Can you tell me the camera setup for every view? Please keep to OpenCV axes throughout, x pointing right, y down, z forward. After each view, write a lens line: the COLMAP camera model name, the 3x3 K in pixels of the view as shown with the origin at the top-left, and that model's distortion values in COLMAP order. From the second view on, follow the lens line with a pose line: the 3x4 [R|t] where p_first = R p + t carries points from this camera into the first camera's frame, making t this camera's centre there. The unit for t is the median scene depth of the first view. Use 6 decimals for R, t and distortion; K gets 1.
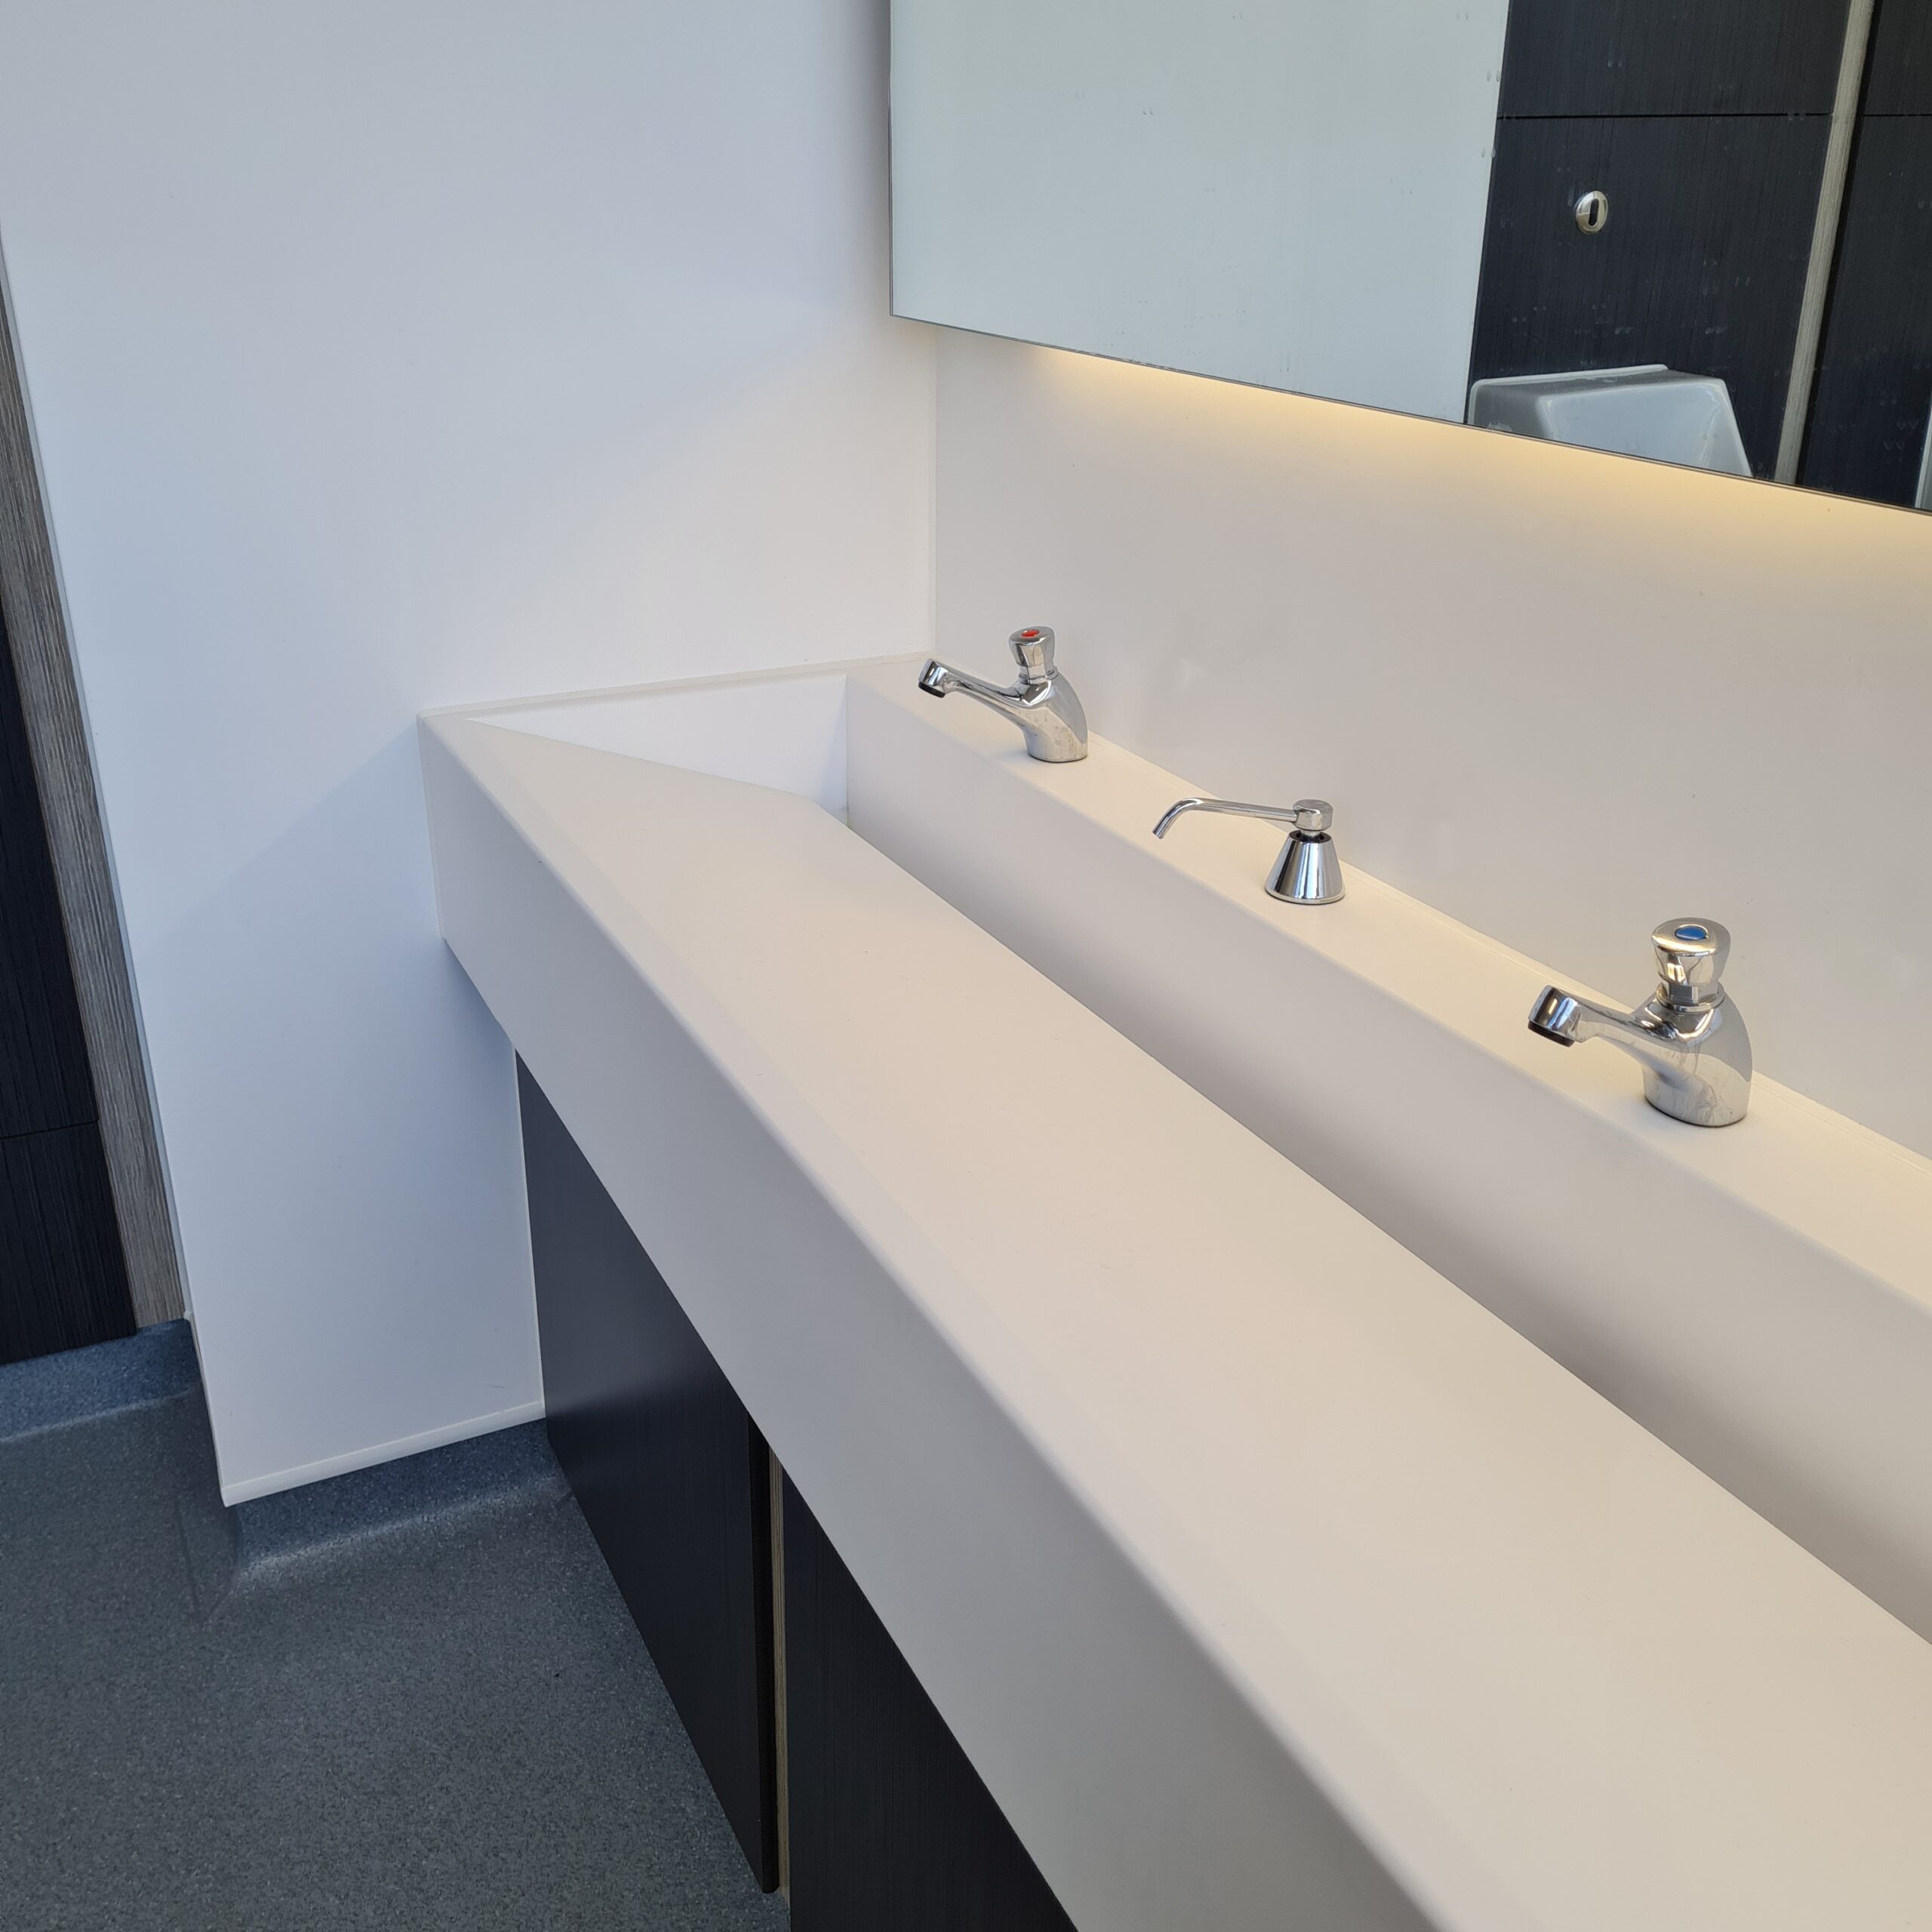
lens RADIAL K [[1928.0, 0, 966.0], [0, 1928.0, 966.0], [0, 0, 1]] dist [0.013789, 0.030207]
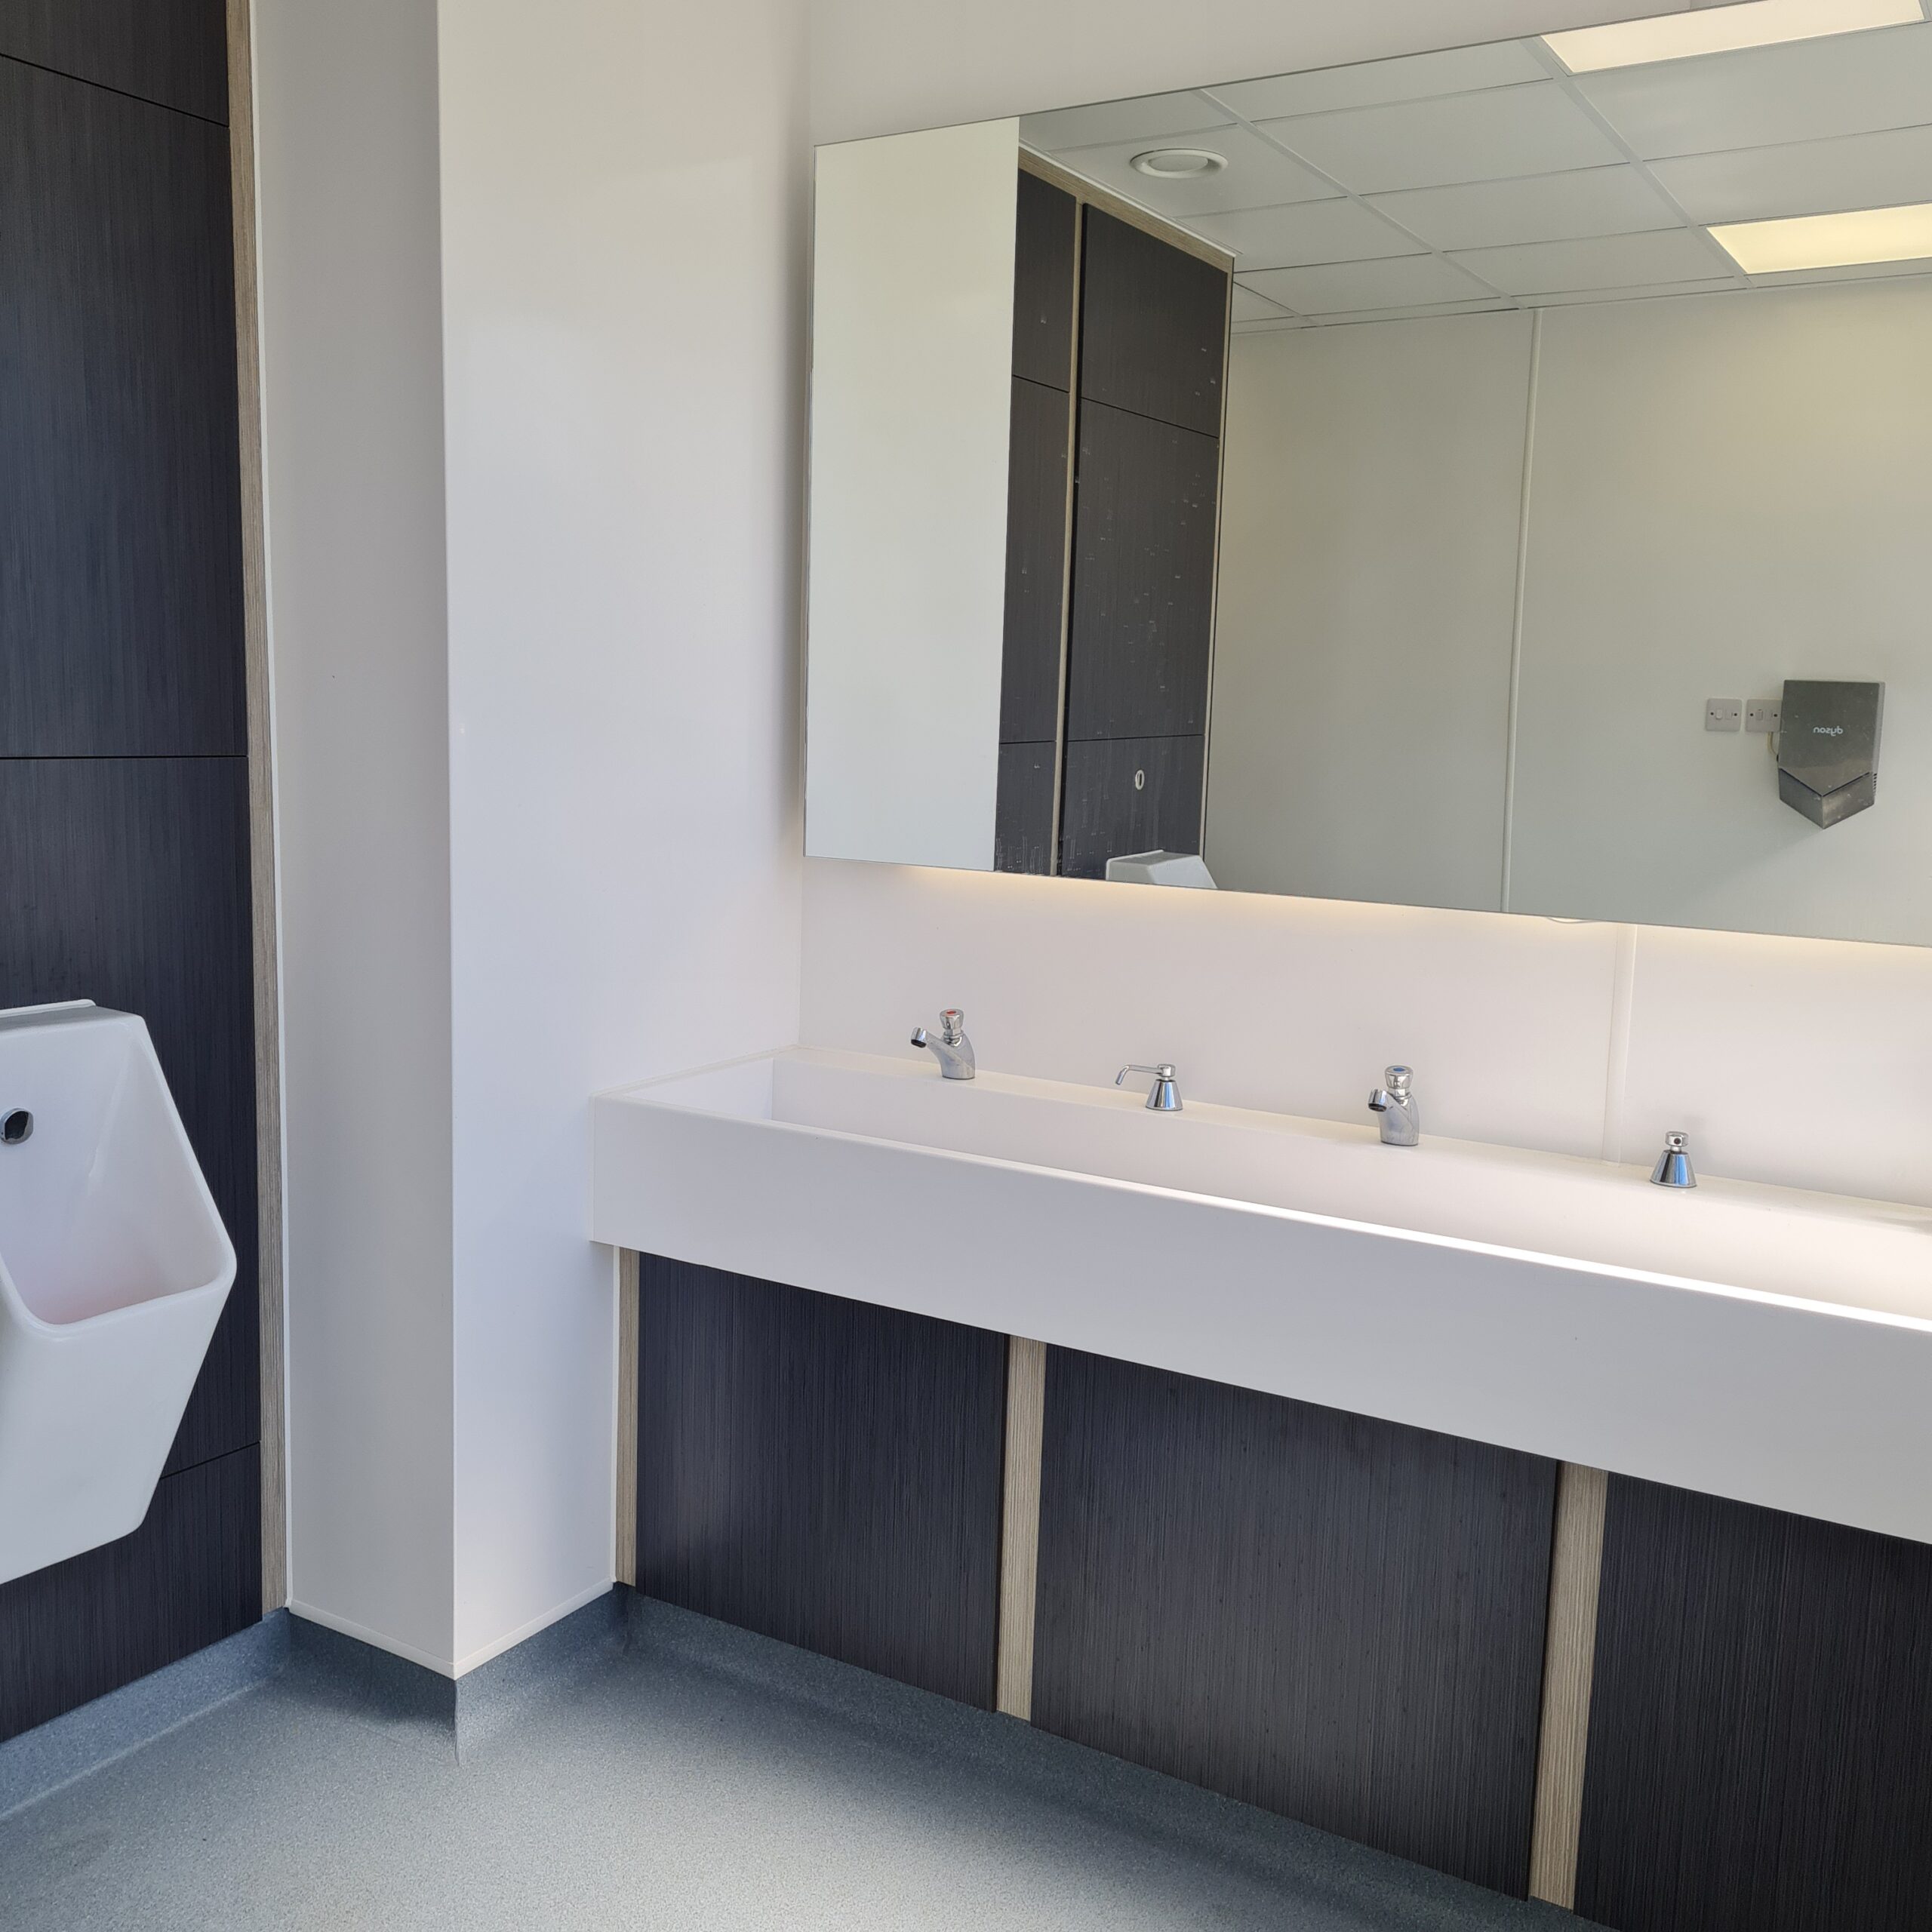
lens RADIAL K [[1928.0, 0, 966.0], [0, 1928.0, 966.0], [0, 0, 1]] dist [0.013789, 0.030207]
pose [[0.844338, -0.055276, 0.532952, -0.700028], [0.191666, 0.960008, -0.204080, 0.125987], [-0.500358, 0.274461, 0.821166, -0.415868]]
